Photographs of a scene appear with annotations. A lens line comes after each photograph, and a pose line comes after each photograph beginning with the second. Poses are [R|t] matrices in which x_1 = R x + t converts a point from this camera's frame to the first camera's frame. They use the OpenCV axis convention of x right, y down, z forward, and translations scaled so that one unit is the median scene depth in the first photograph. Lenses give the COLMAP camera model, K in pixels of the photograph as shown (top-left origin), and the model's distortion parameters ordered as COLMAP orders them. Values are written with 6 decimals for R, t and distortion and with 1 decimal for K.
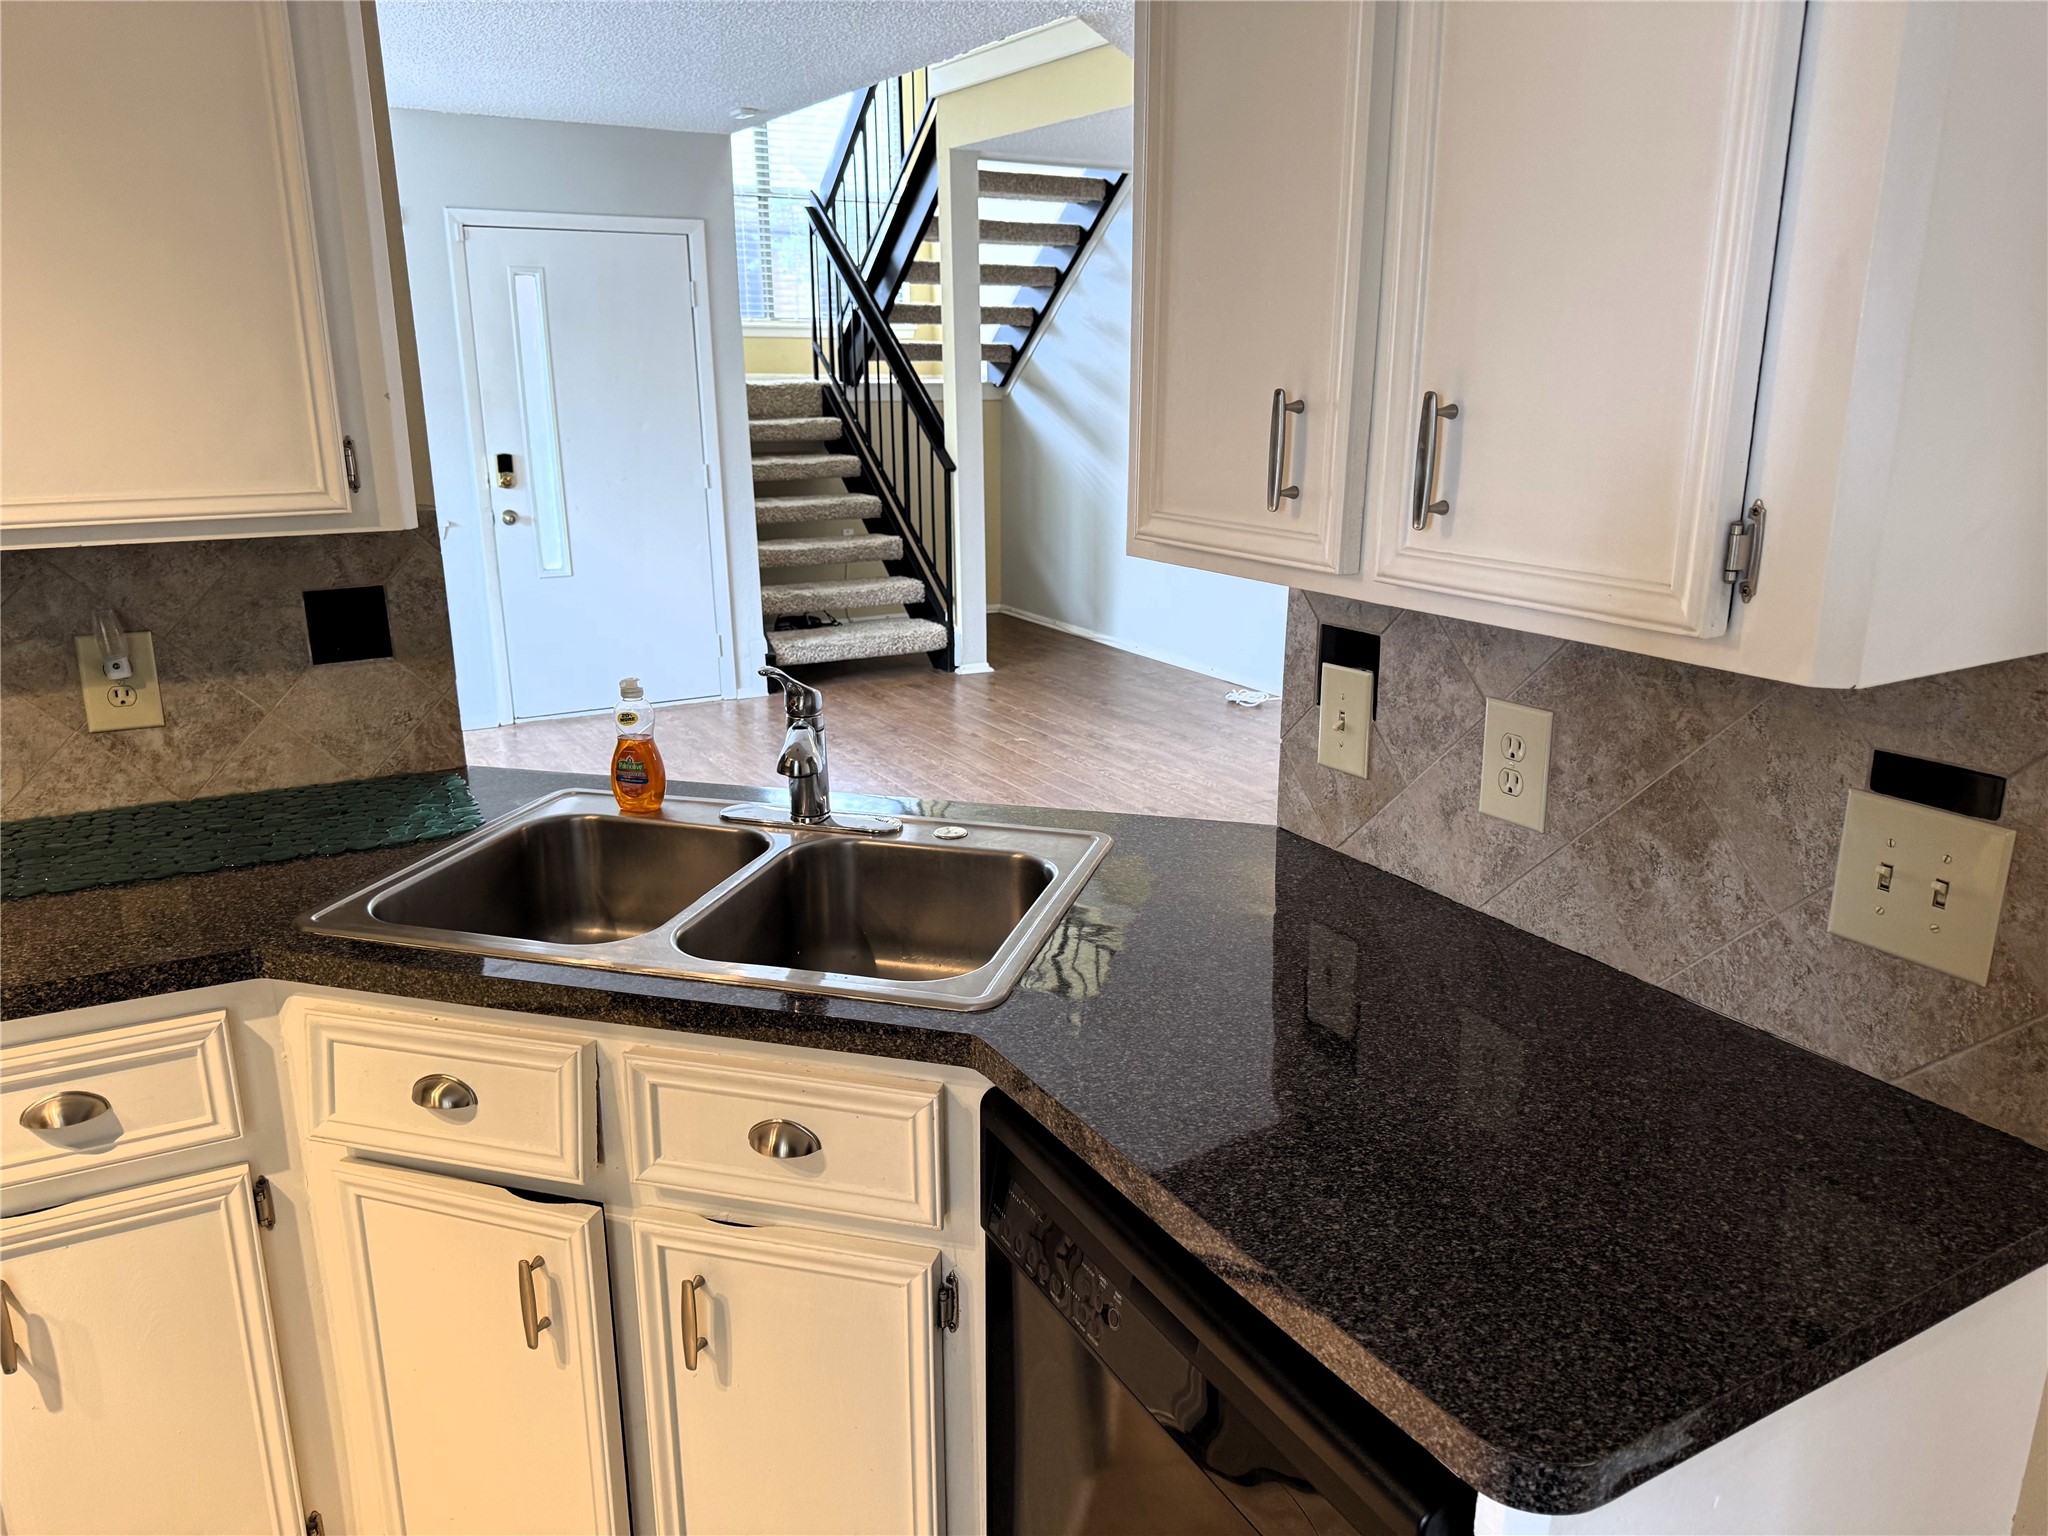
lens RADIAL K [[1453.9, 0, 1023.9], [0, 1453.9, 769.5], [0, 0, 1]] dist [0.041464, -0.053022]
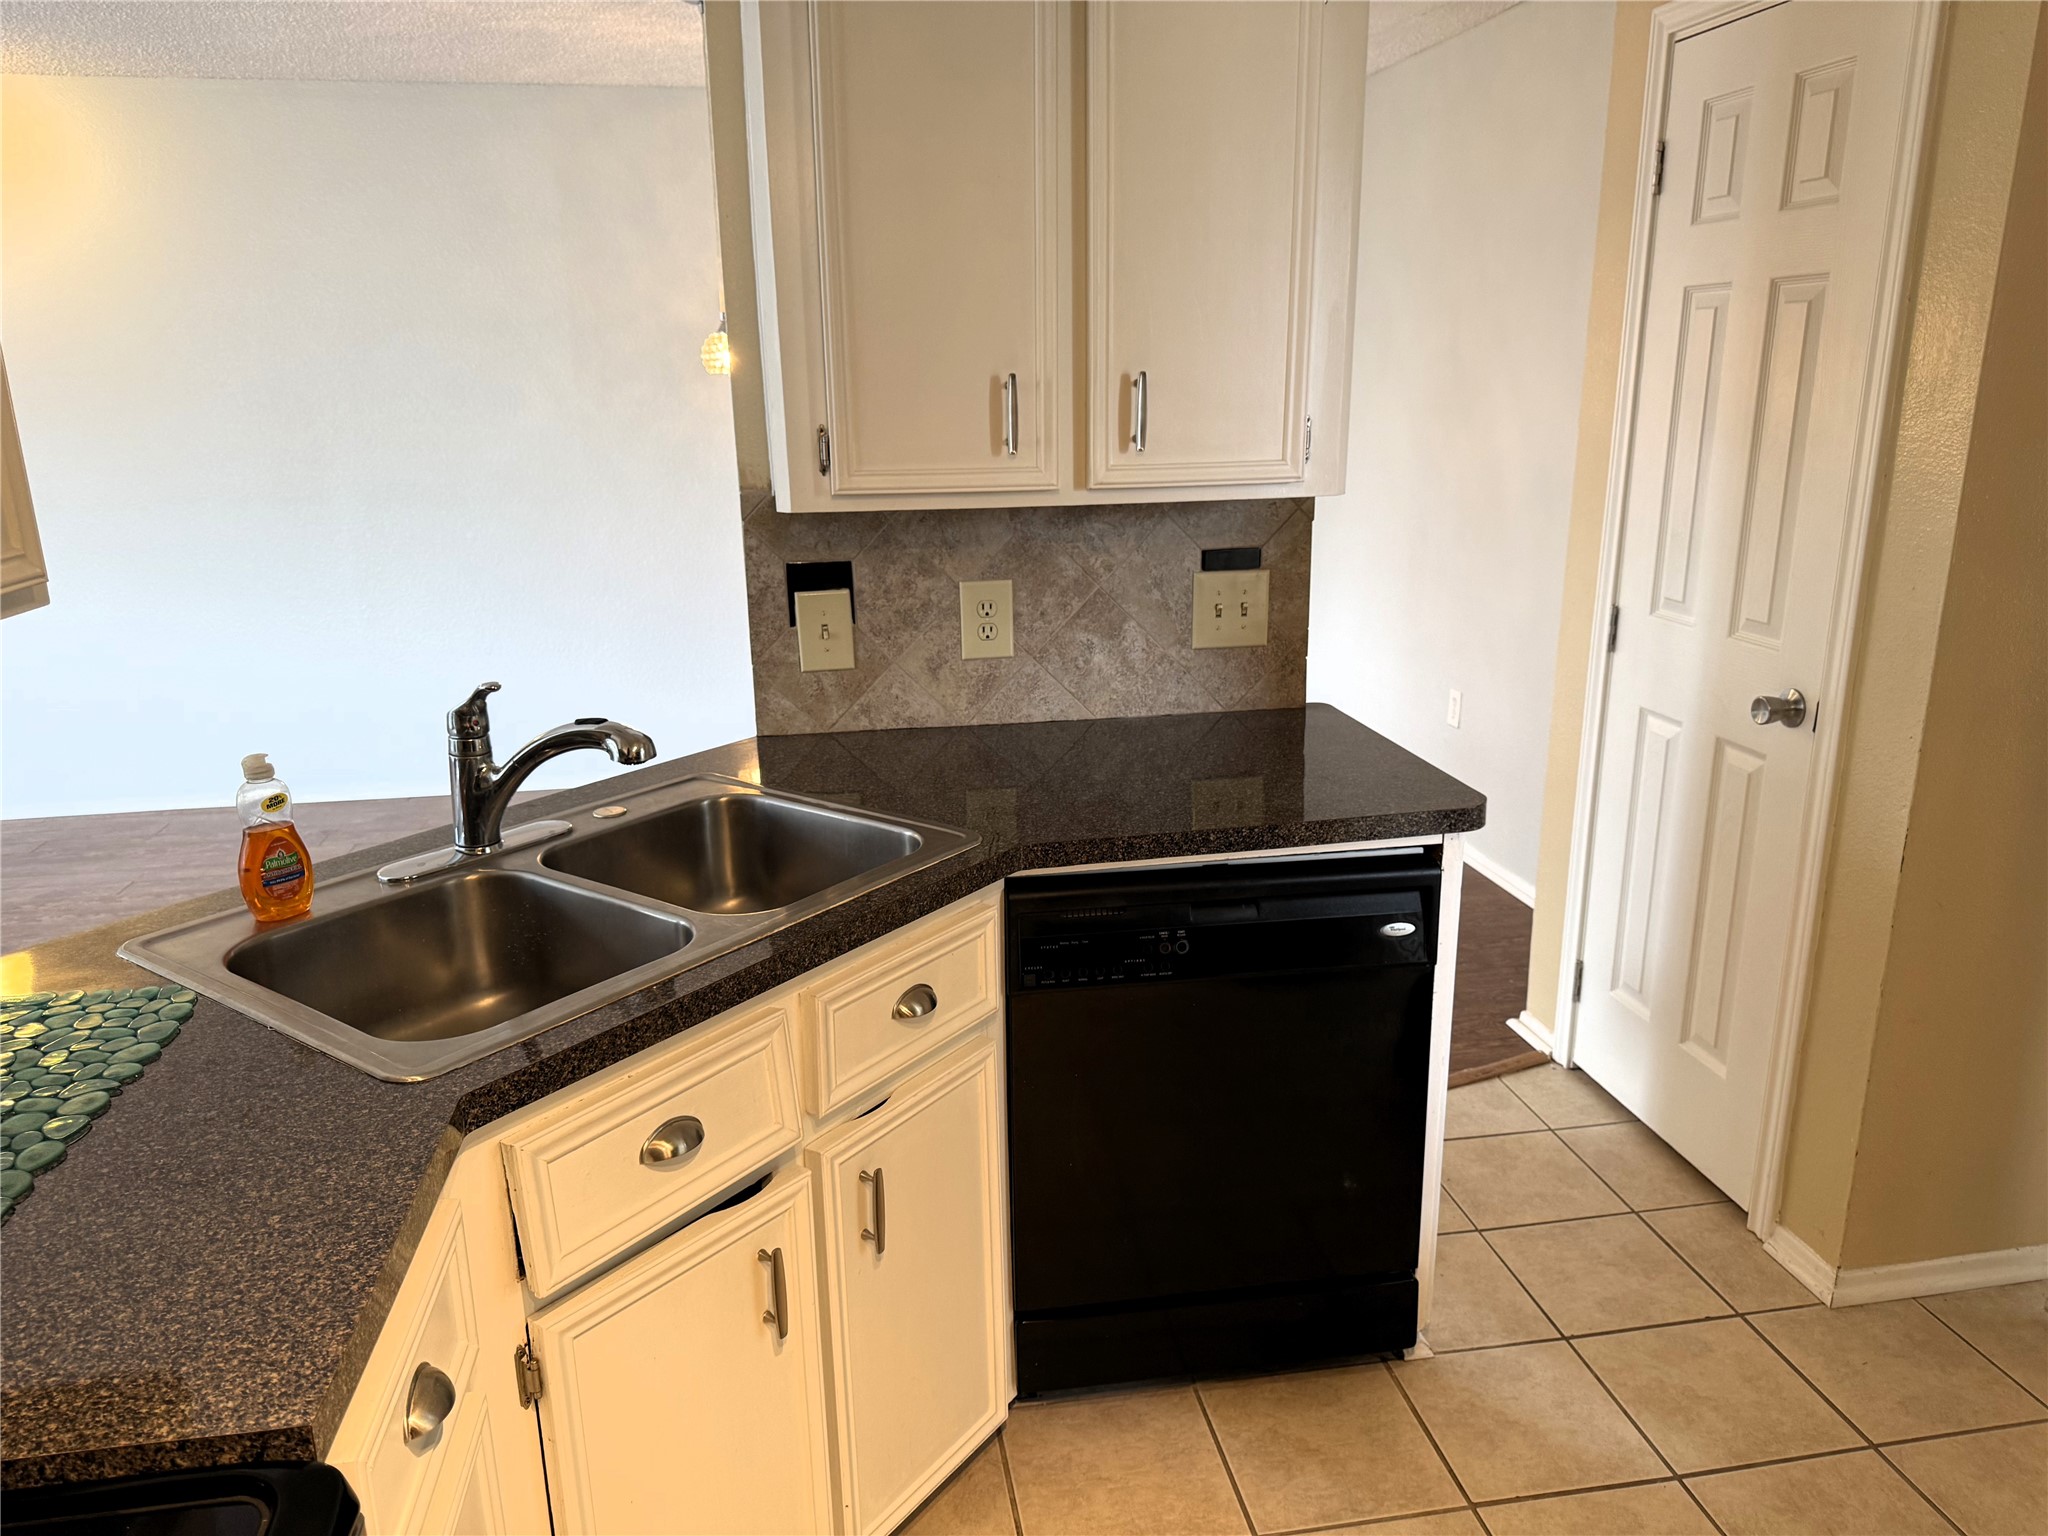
lens RADIAL K [[1453.9, 0, 1033.8], [0, 1453.9, 779.4], [0, 0, 1]] dist [0.041464, -0.053022]
pose [[0.328495, -0.255392, 0.909322, -0.936640], [0.267906, 0.948402, 0.169587, -0.077872], [-0.905714, 0.187904, 0.379967, 0.335598]]
